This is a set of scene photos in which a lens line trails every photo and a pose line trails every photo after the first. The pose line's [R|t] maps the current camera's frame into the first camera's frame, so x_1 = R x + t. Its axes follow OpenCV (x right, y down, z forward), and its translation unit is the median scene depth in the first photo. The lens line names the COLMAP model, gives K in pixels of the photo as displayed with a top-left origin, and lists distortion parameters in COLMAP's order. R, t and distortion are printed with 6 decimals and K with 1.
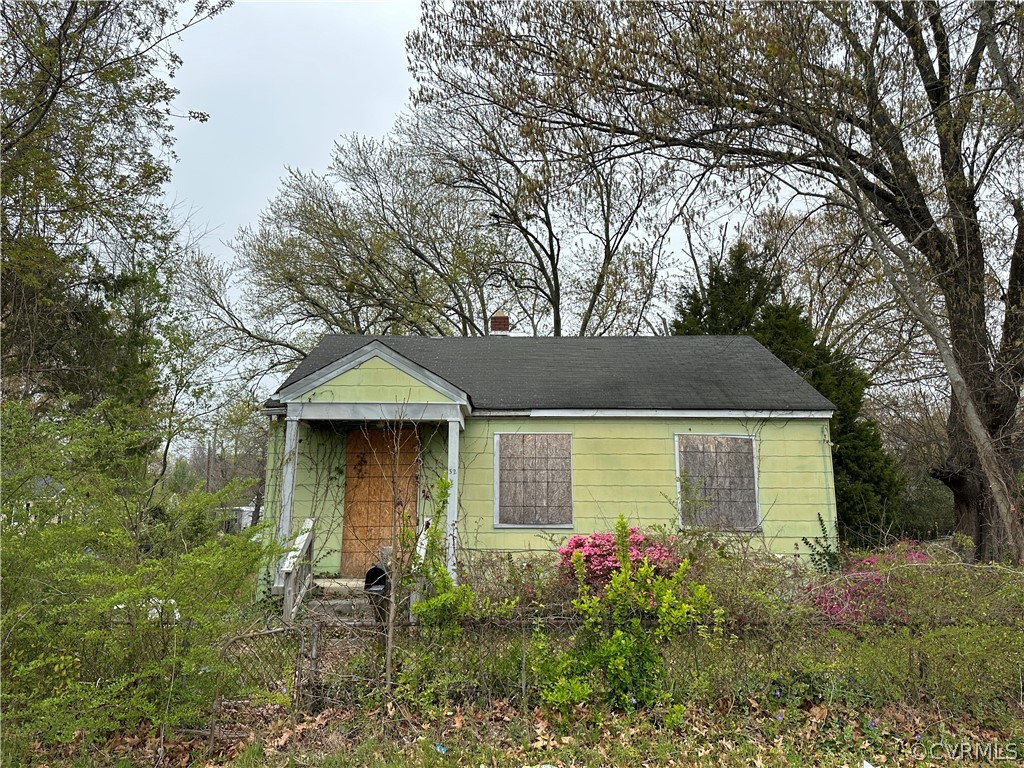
lens RADIAL K [[706.2, 0, 512.0], [0, 706.2, 384.0], [0, 0, 1]] dist [0.000171, -0.000082]
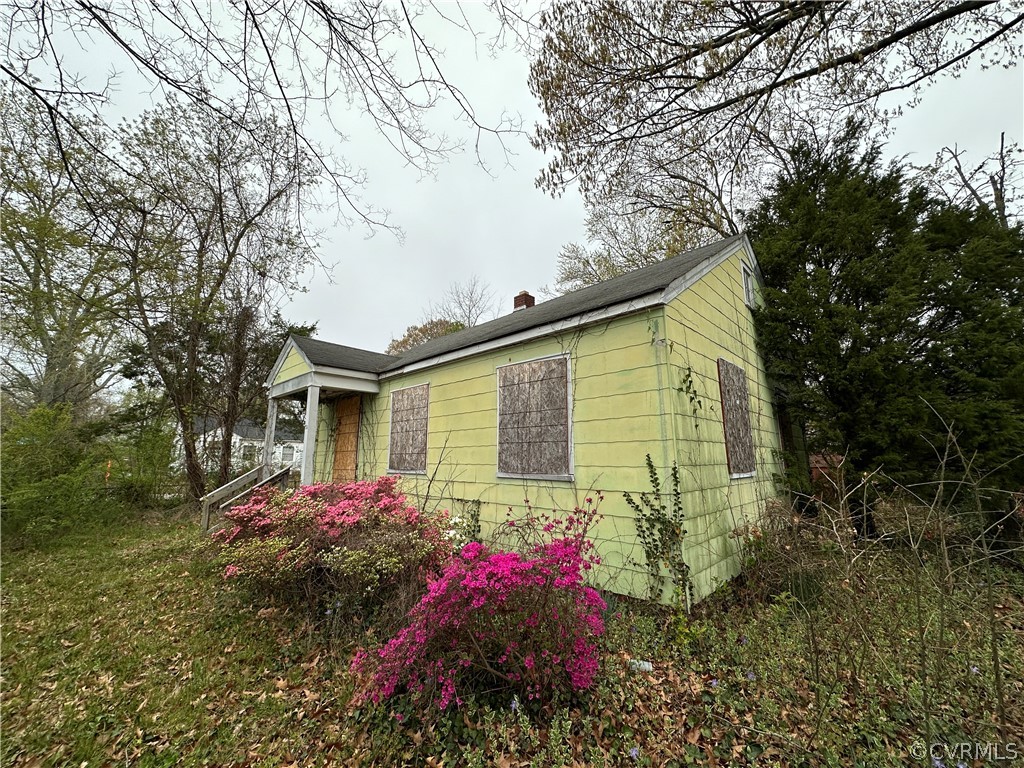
lens RADIAL K [[423.9, 0, 512.0], [0, 423.9, 384.0], [0, 0, 1]] dist [-0.000402, -0.000073]
pose [[0.722179, -0.133459, -0.678709, 0.604821], [0.134696, 0.989560, -0.051260, 0.121210], [0.678465, -0.054401, 0.732616, 0.631510]]
